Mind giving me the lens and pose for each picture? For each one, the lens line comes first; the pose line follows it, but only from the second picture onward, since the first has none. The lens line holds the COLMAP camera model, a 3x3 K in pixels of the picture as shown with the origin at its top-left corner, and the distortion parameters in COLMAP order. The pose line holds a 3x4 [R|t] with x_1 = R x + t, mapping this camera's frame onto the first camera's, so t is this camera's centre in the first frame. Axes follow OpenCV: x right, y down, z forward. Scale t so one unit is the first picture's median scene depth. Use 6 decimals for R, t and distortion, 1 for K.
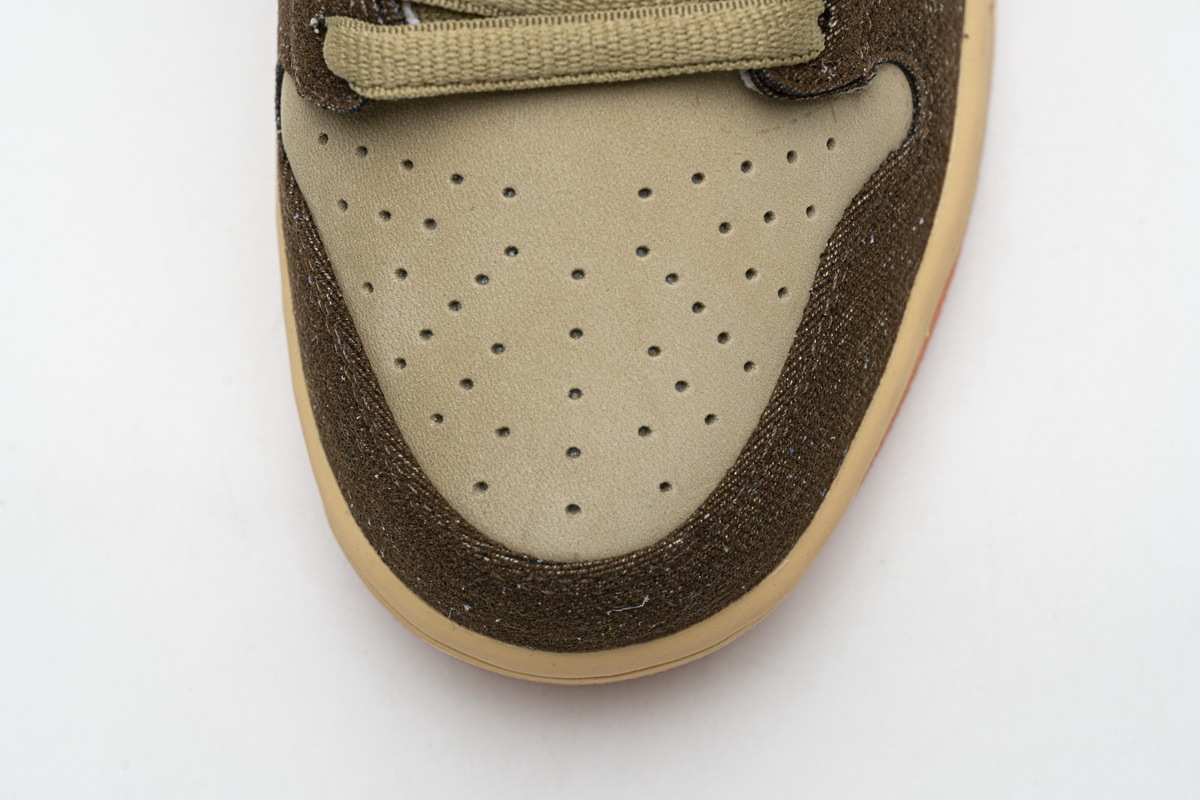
lens RADIAL K [[2388.1, 0, 598.4], [0, 2388.1, 401.0], [0, 0, 1]] dist [0.007925, 0.000000]
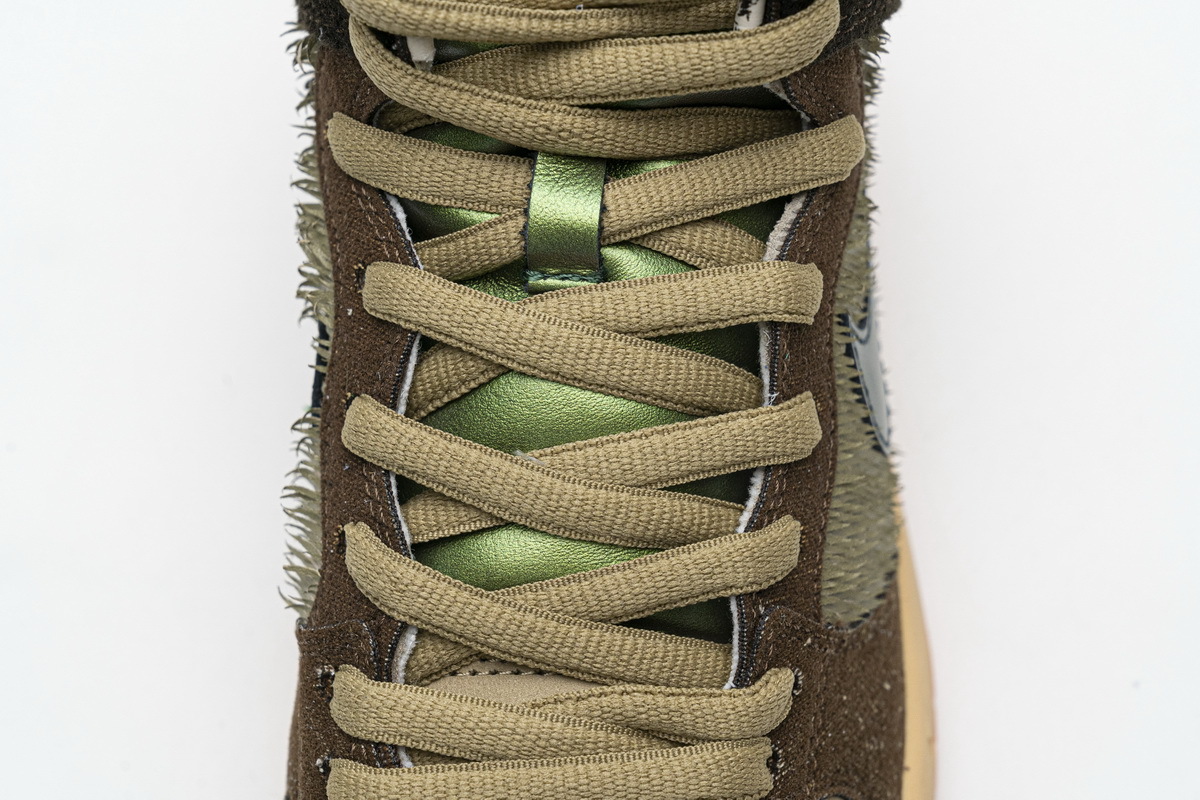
lens RADIAL K [[2388.1, 0, 603.7], [0, 2388.1, 399.7], [0, 0, 1]] dist [0.007925, 0.000000]
pose [[0.999982, 0.001151, -0.005843, 0.021932], [-0.002668, 0.963733, -0.266856, -0.024212], [0.005324, 0.266867, 0.963719, -0.133547]]
